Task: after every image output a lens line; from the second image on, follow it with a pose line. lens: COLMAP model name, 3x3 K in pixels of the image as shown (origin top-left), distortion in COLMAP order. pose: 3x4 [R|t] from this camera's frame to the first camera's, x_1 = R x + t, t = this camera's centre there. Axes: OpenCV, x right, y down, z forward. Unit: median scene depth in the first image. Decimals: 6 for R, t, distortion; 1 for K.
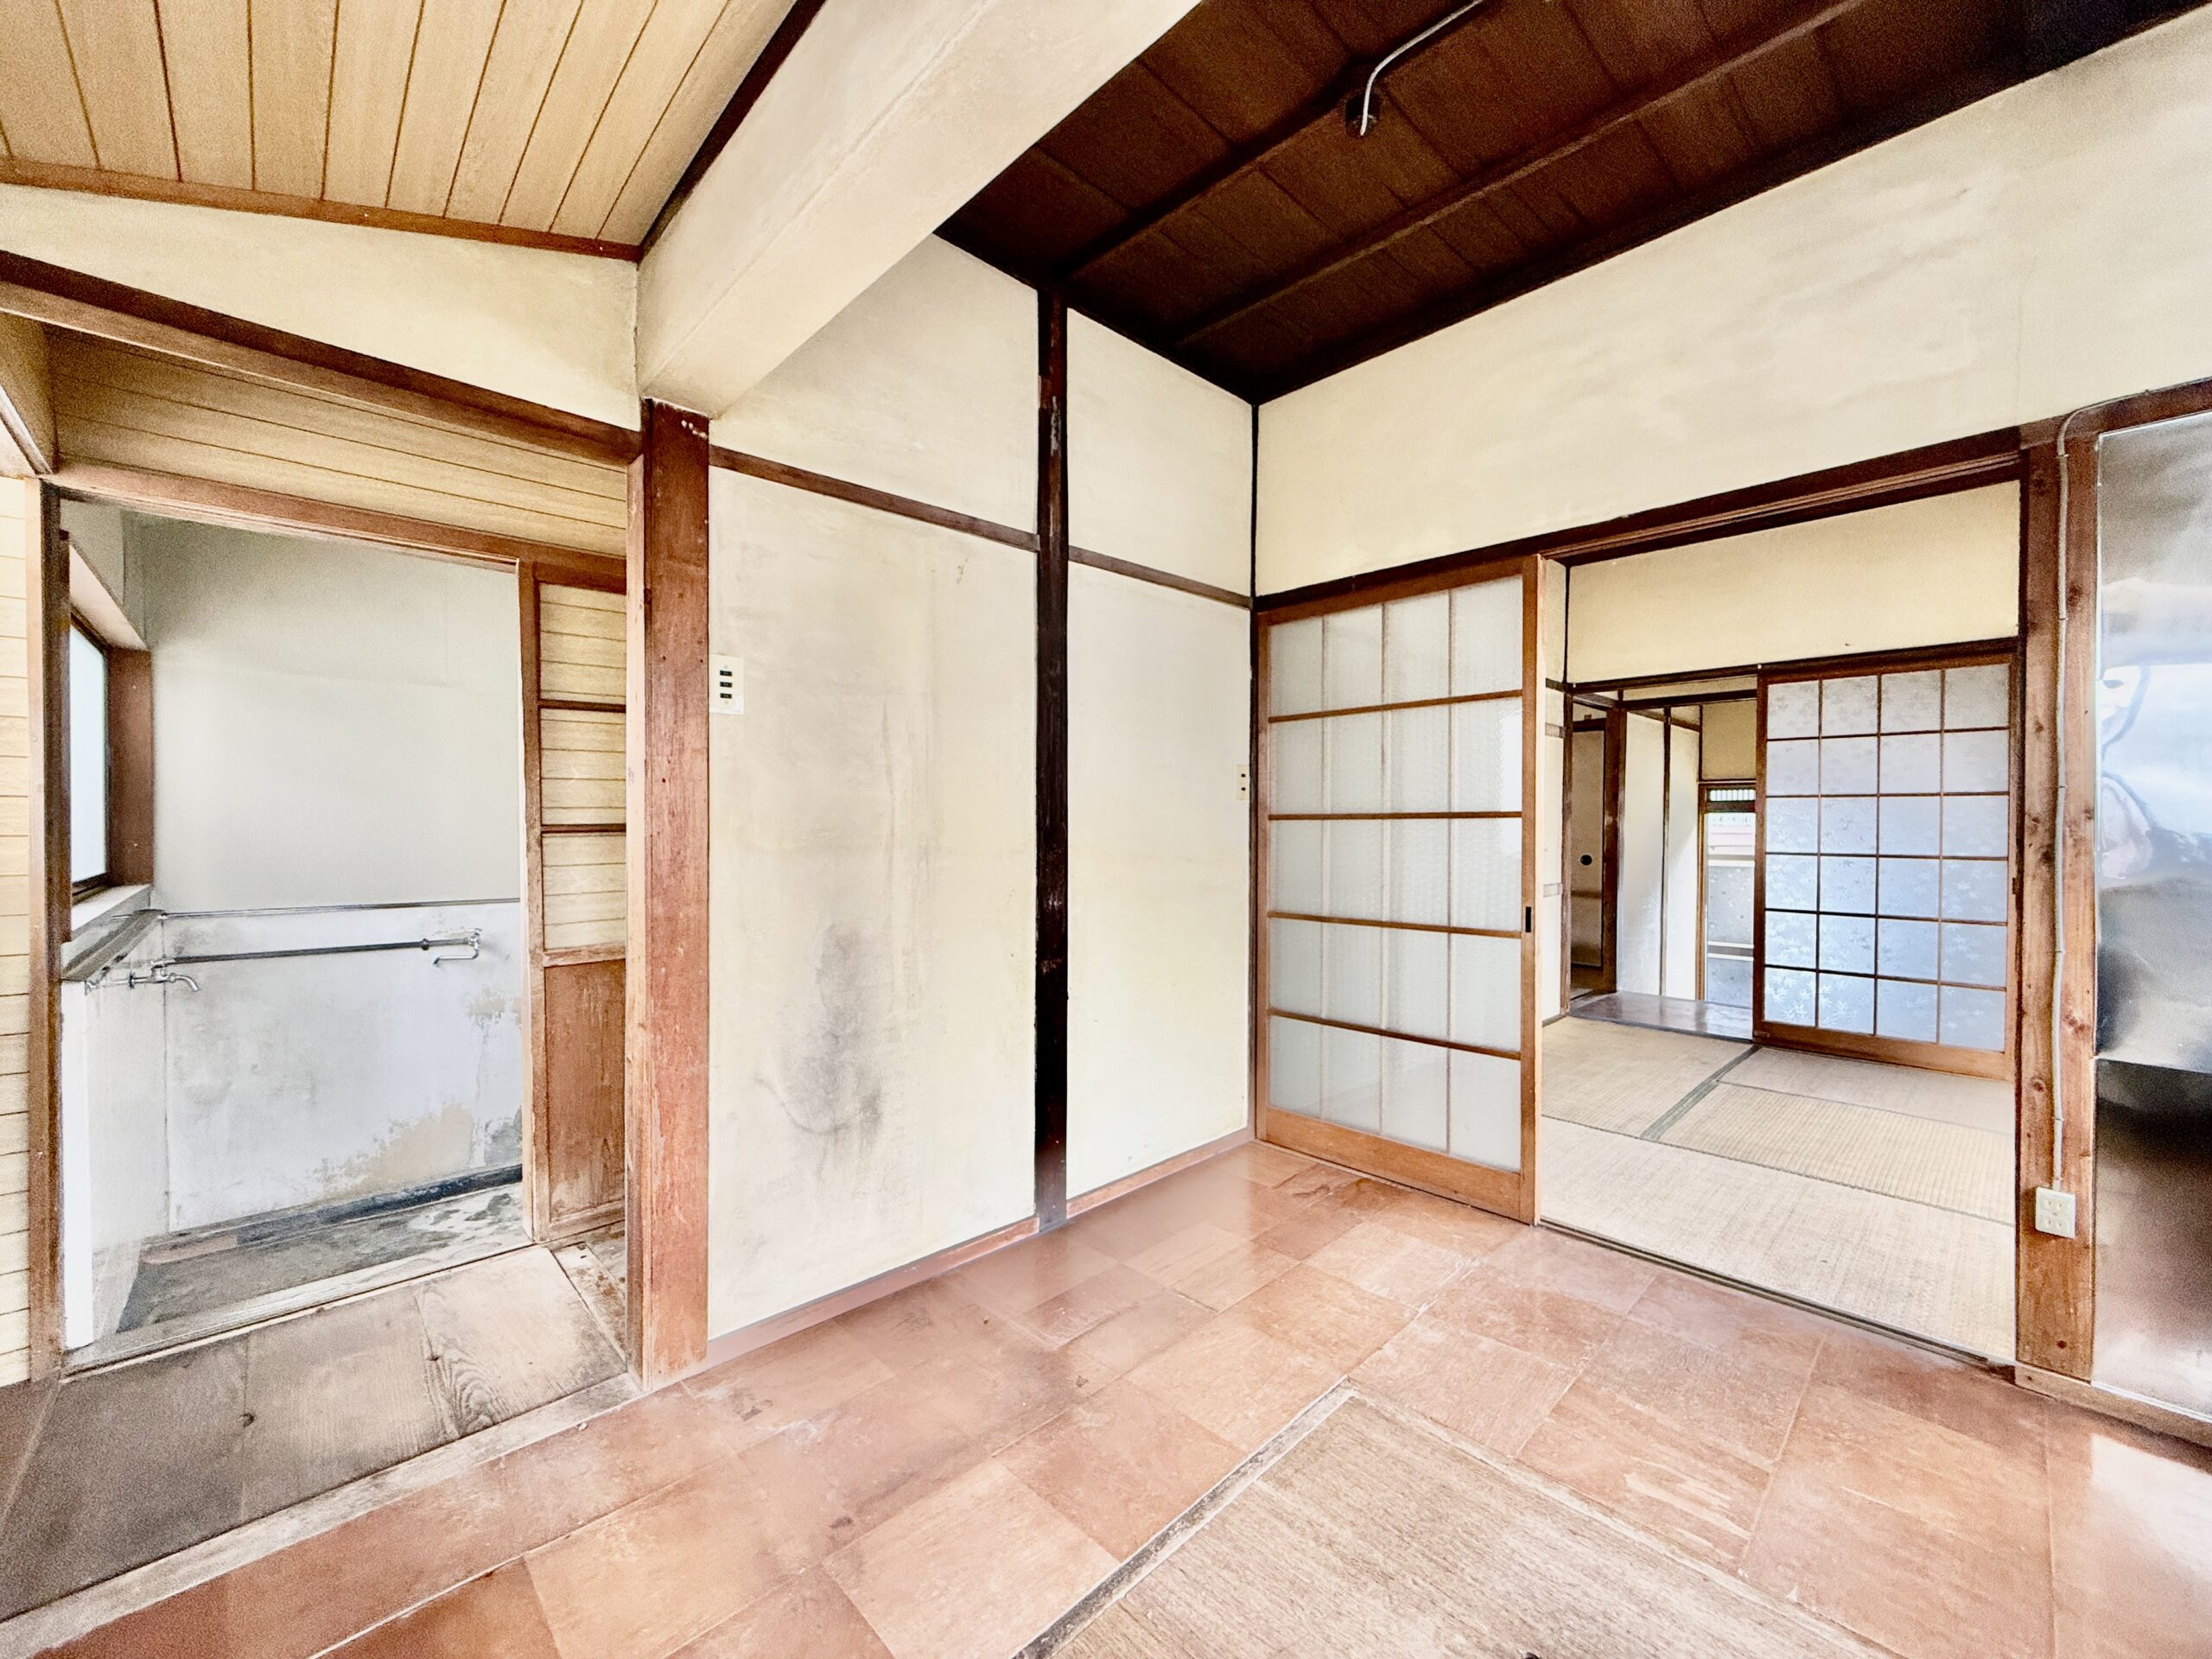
lens RADIAL K [[882.4, 0, 1105.7], [0, 882.4, 827.4], [0, 0, 1]] dist [-0.001032, 0.000342]
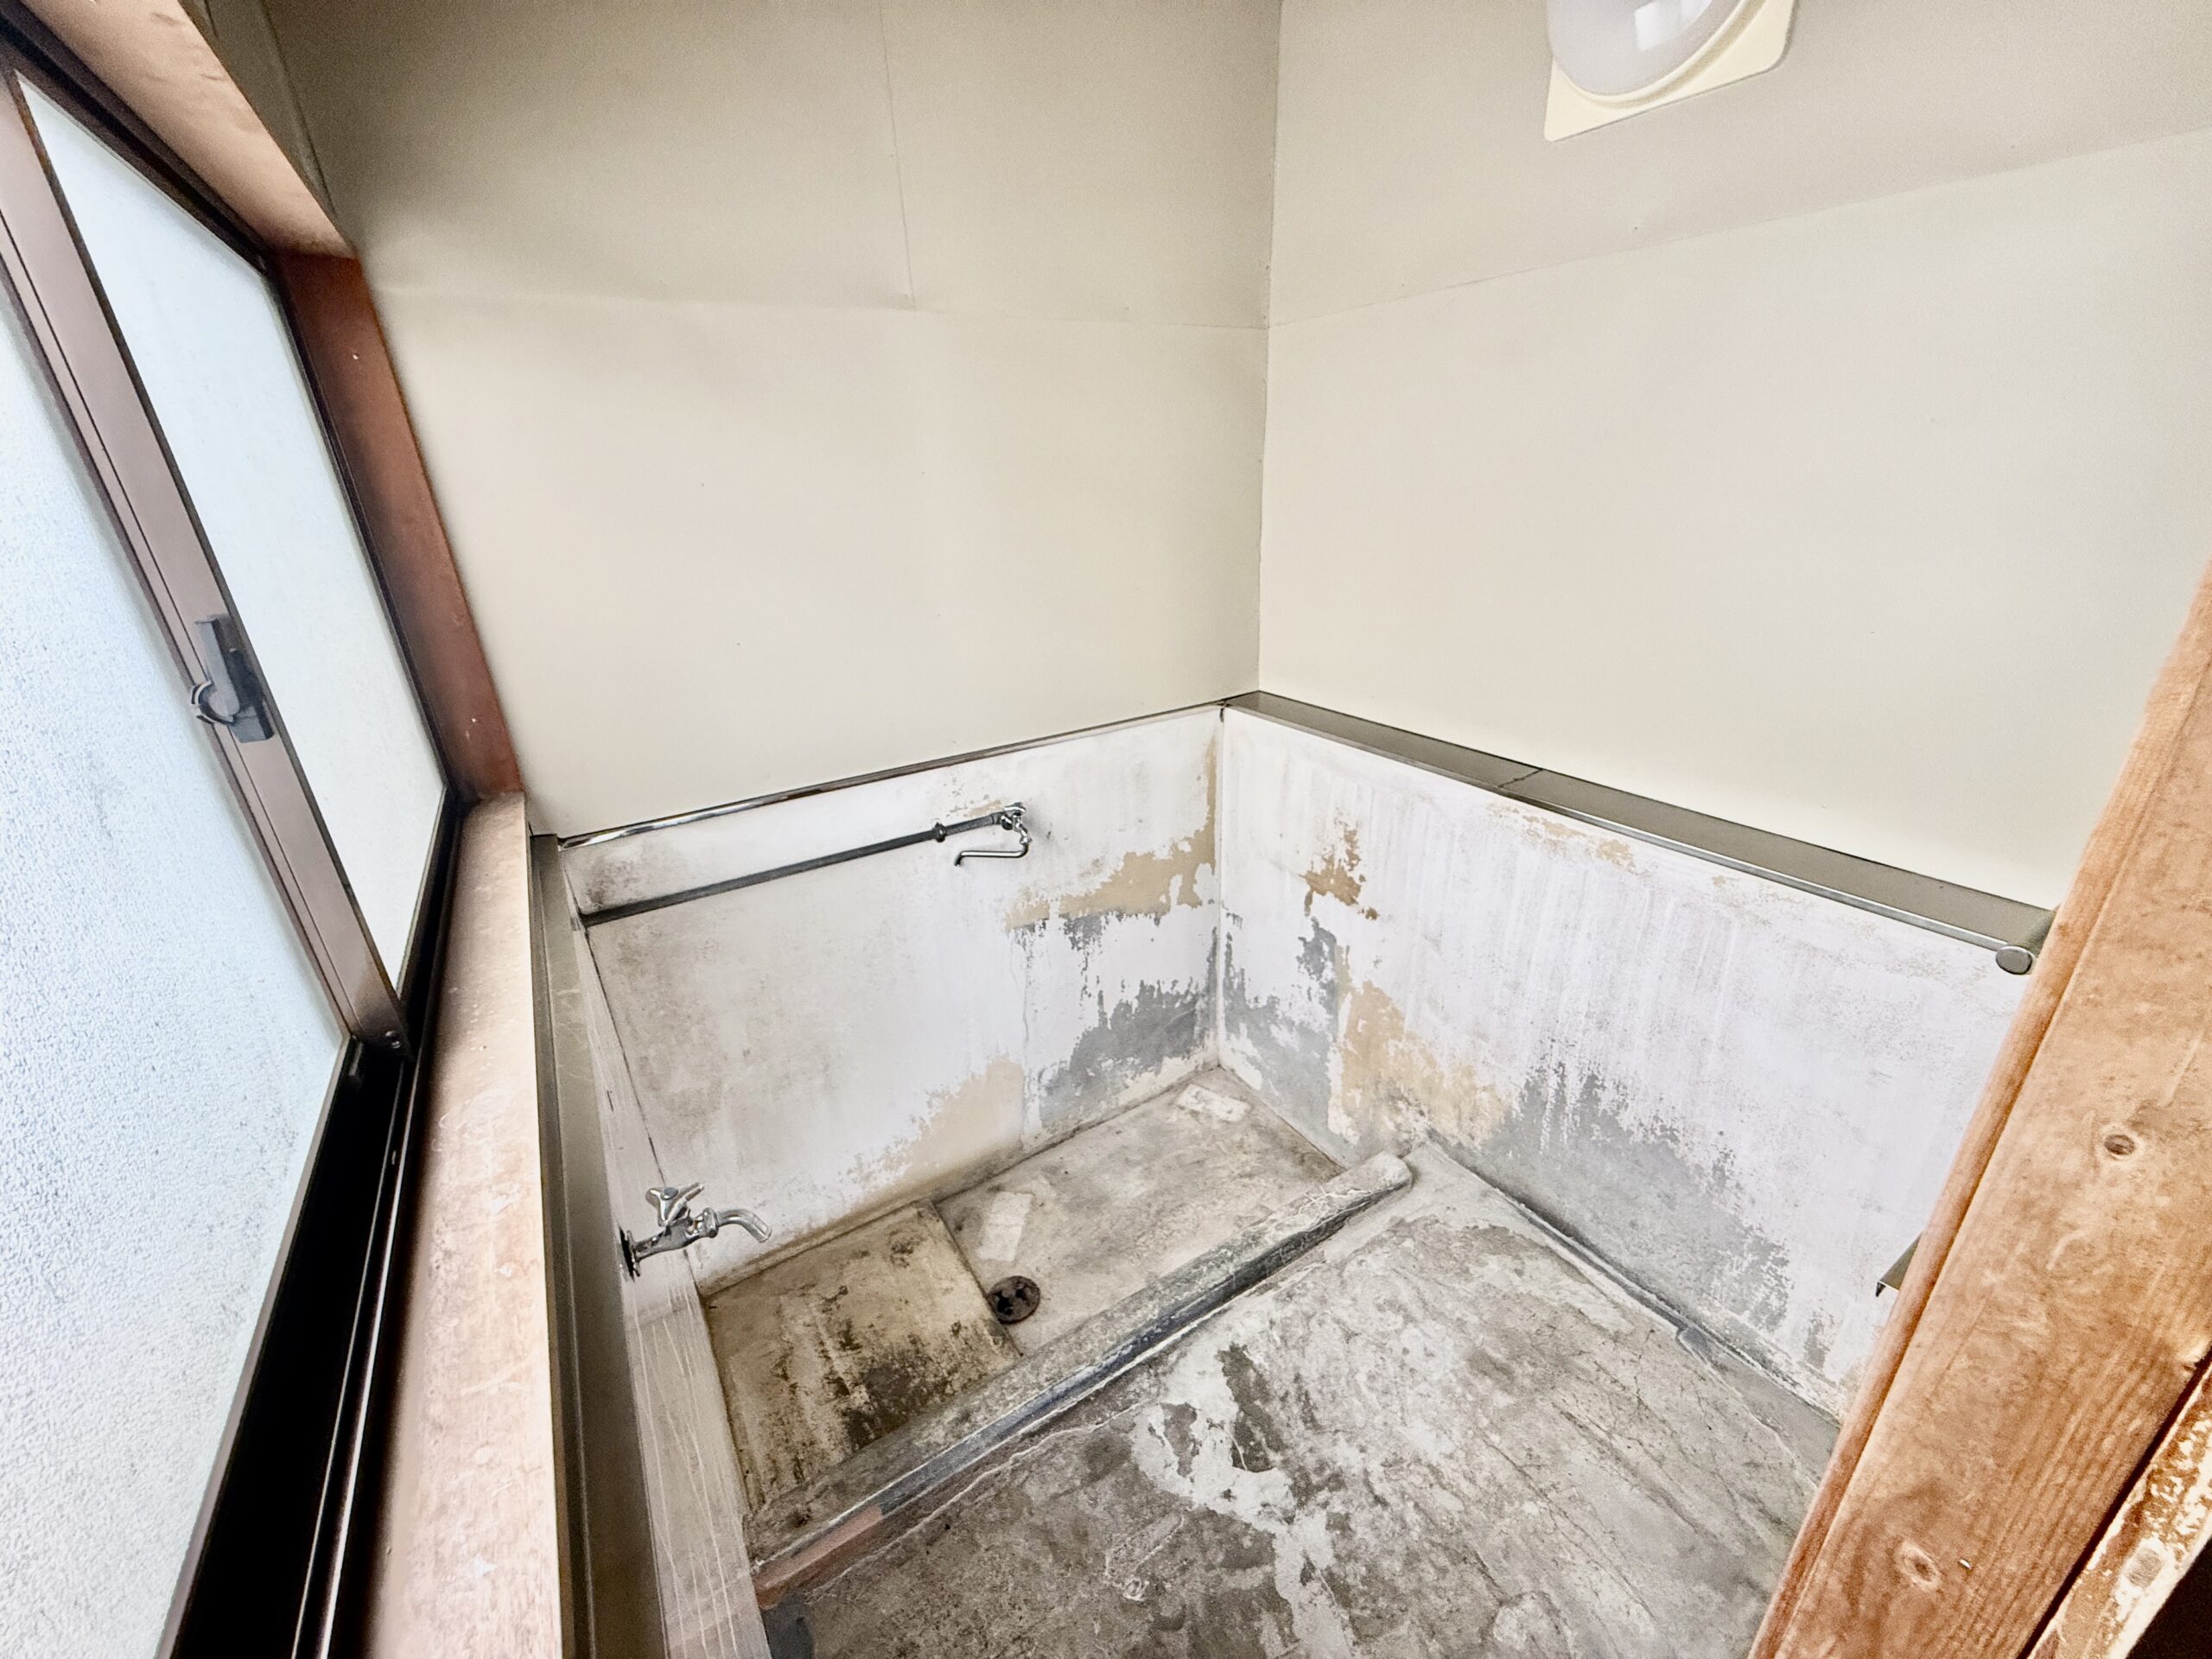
lens RADIAL K [[882.4, 0, 1106.3], [0, 882.4, 828.6], [0, 0, 1]] dist [-0.001032, 0.000342]
pose [[0.978841, 0.038330, -0.201001, -0.585305], [0.041133, 0.925391, 0.376776, -0.082528], [0.200446, -0.377072, 0.904234, 0.540651]]
